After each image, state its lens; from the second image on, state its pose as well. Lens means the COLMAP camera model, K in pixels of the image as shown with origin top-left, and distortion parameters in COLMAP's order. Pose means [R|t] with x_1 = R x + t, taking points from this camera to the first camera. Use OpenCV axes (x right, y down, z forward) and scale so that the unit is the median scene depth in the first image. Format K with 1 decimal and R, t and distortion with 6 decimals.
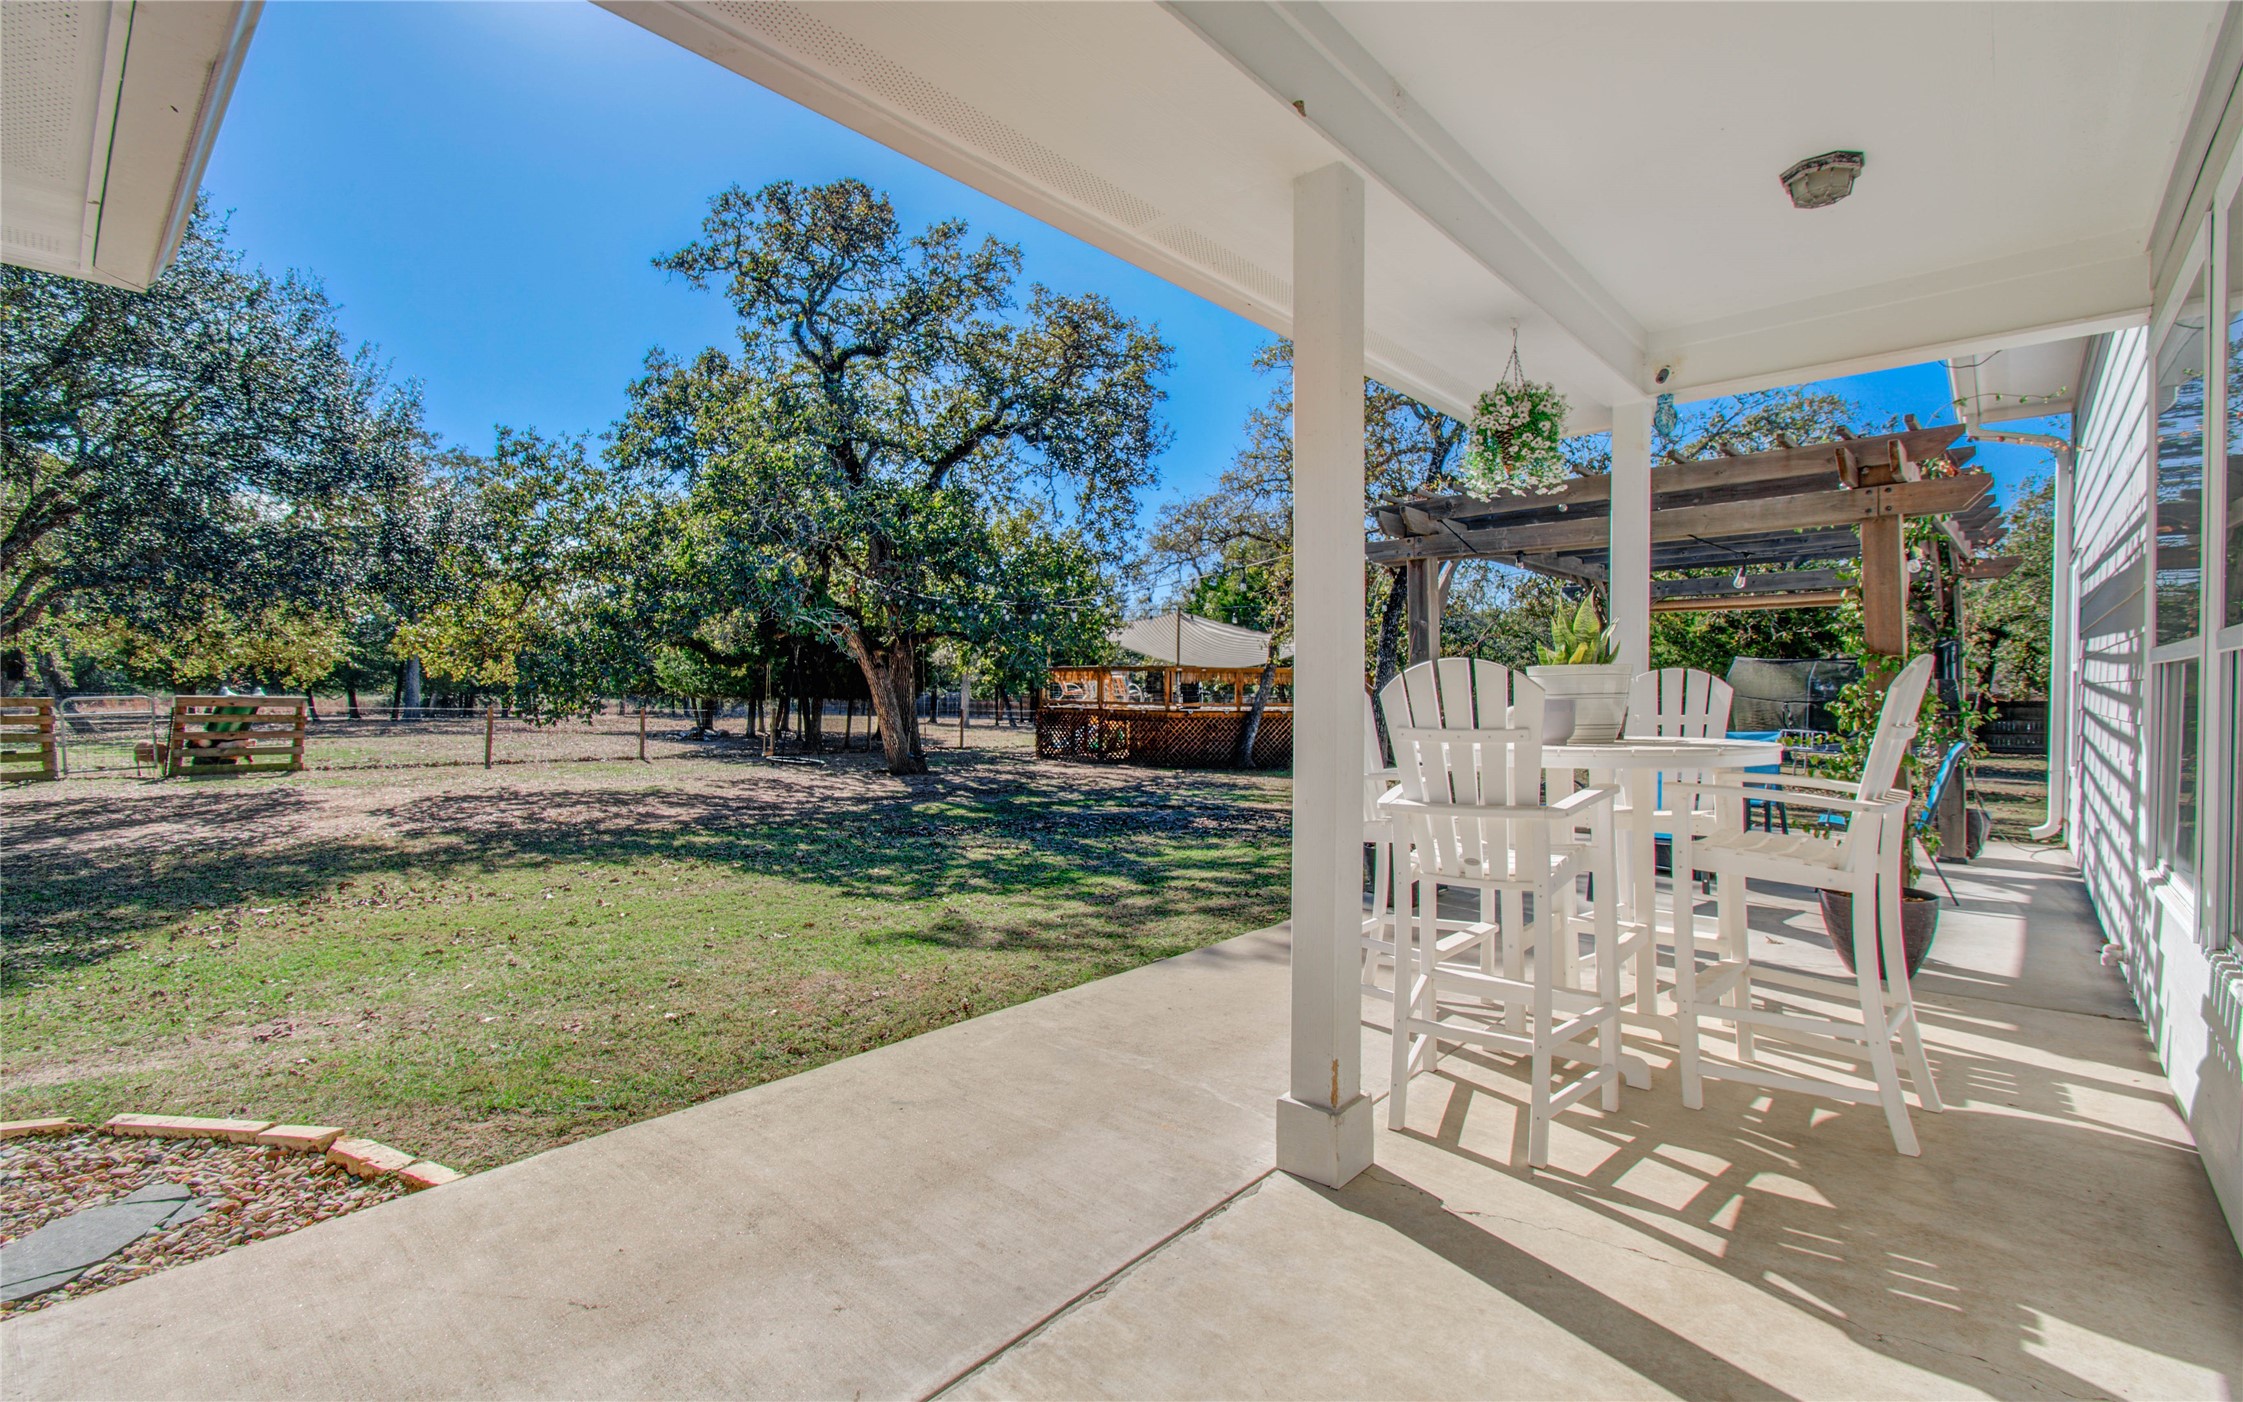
lens RADIAL K [[979.9, 0, 1104.2], [0, 979.9, 705.4], [0, 0, 1]] dist [0.005093, 0.000635]
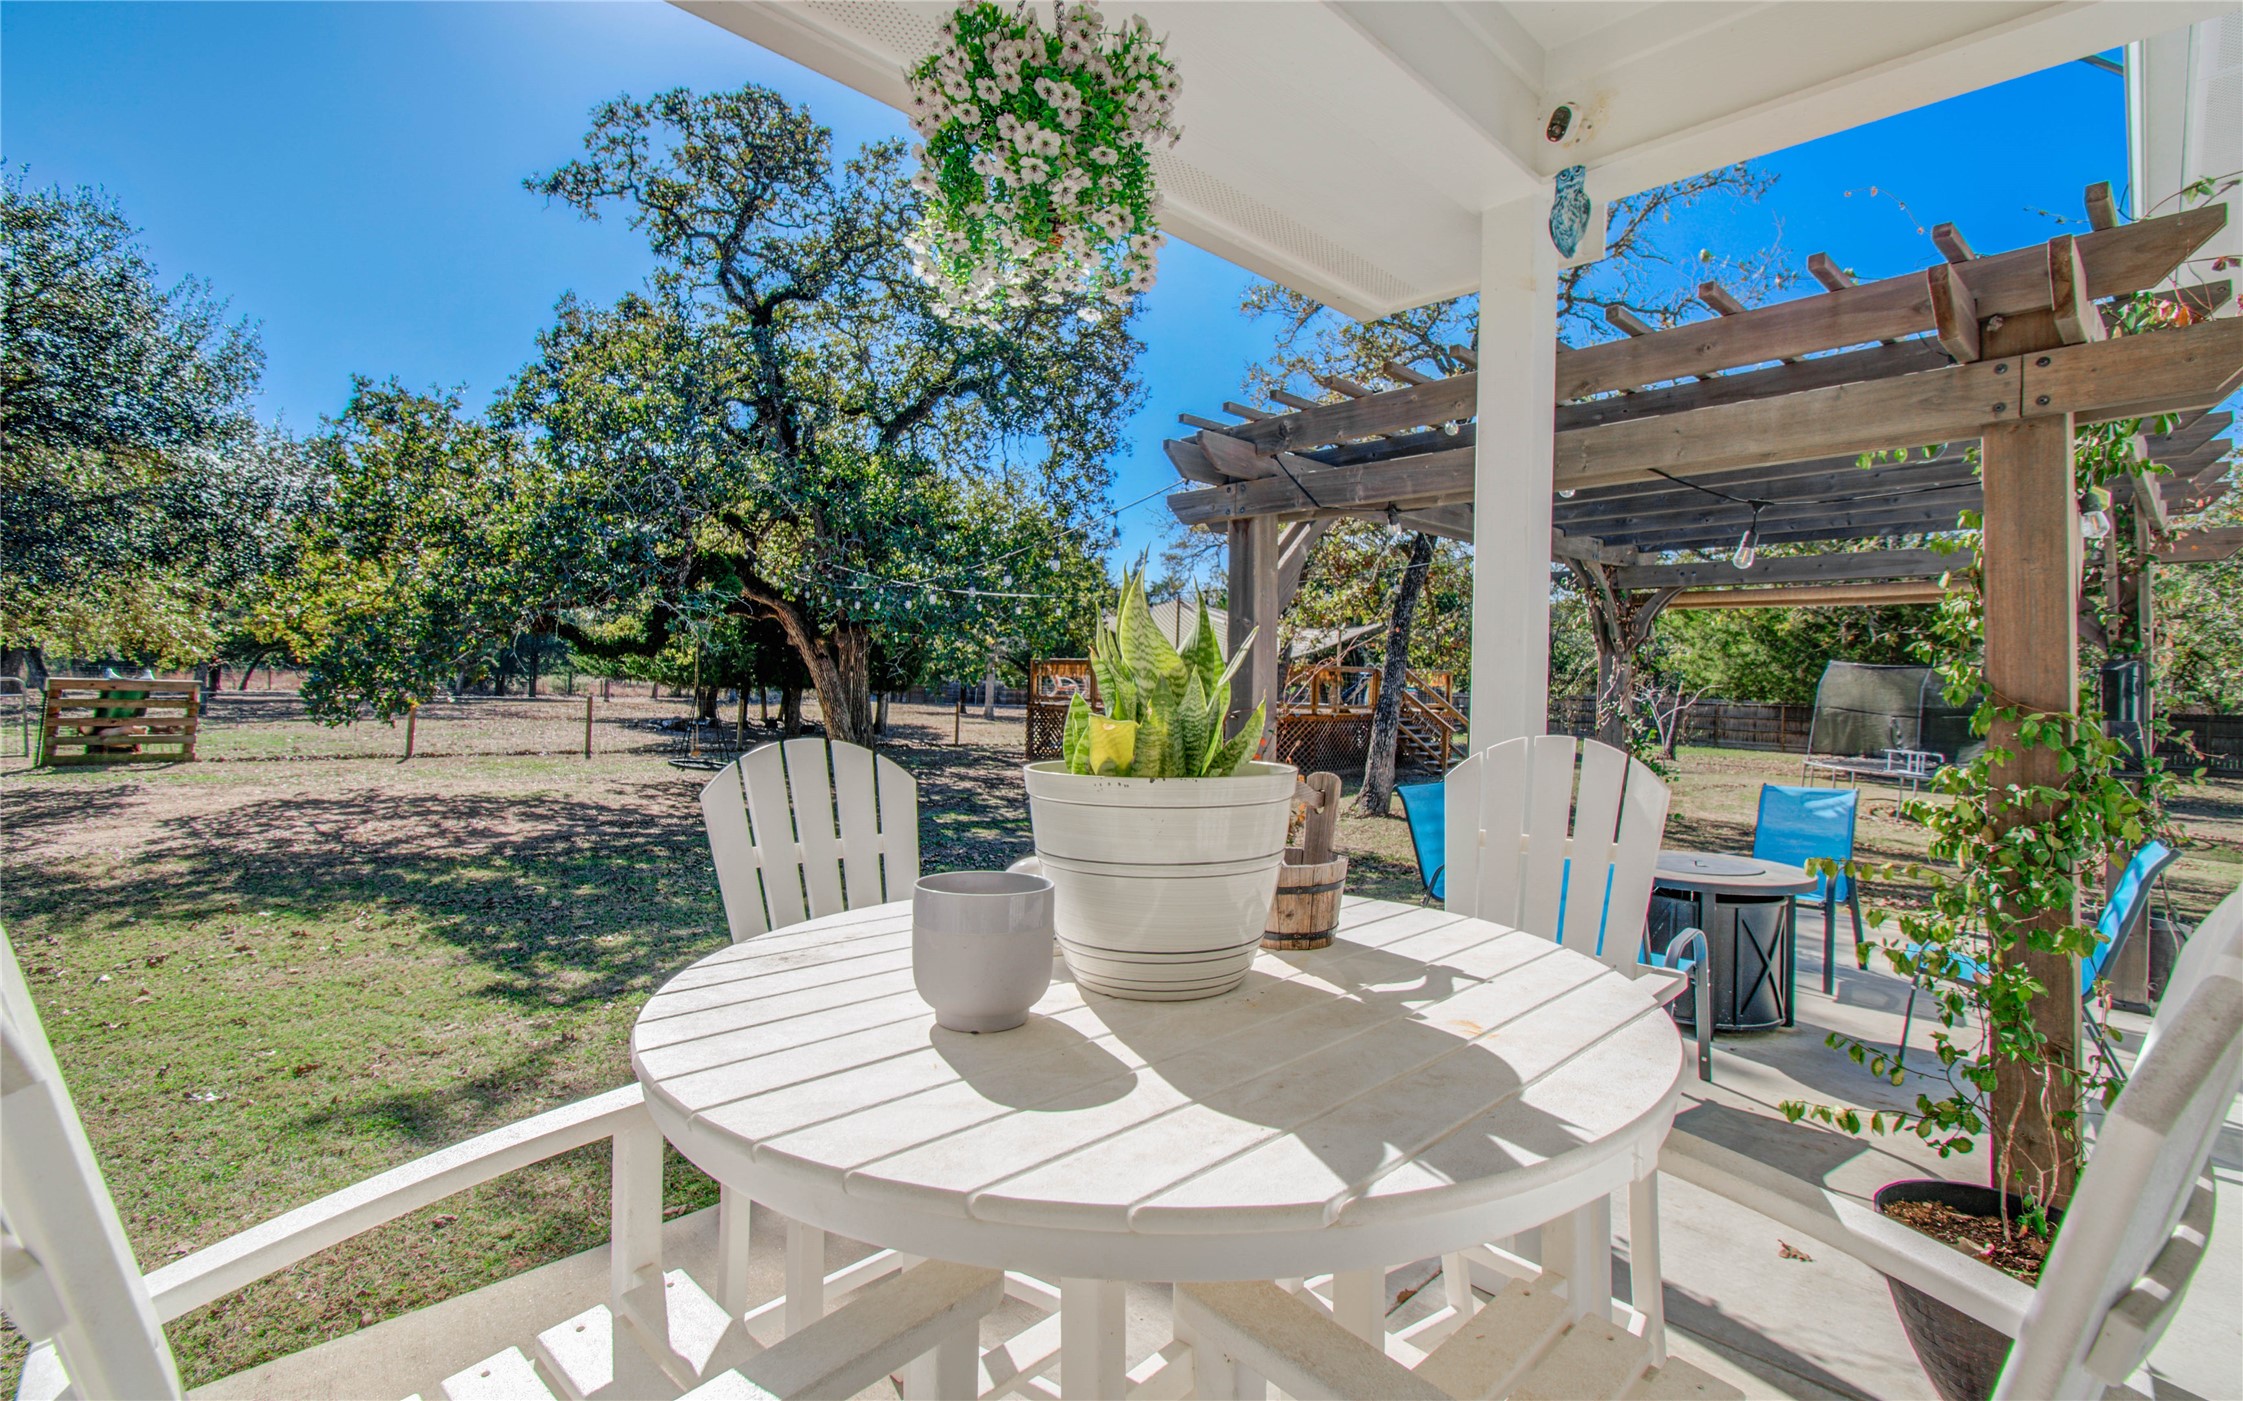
lens RADIAL K [[979.9, 0, 1139.3], [0, 979.9, 694.2], [0, 0, 1]] dist [0.005093, 0.000635]
pose [[0.998305, 0.017701, -0.055447, 0.116659], [-0.017532, 0.999840, 0.003525, -0.015687], [0.055500, -0.002547, 0.998455, 0.149591]]
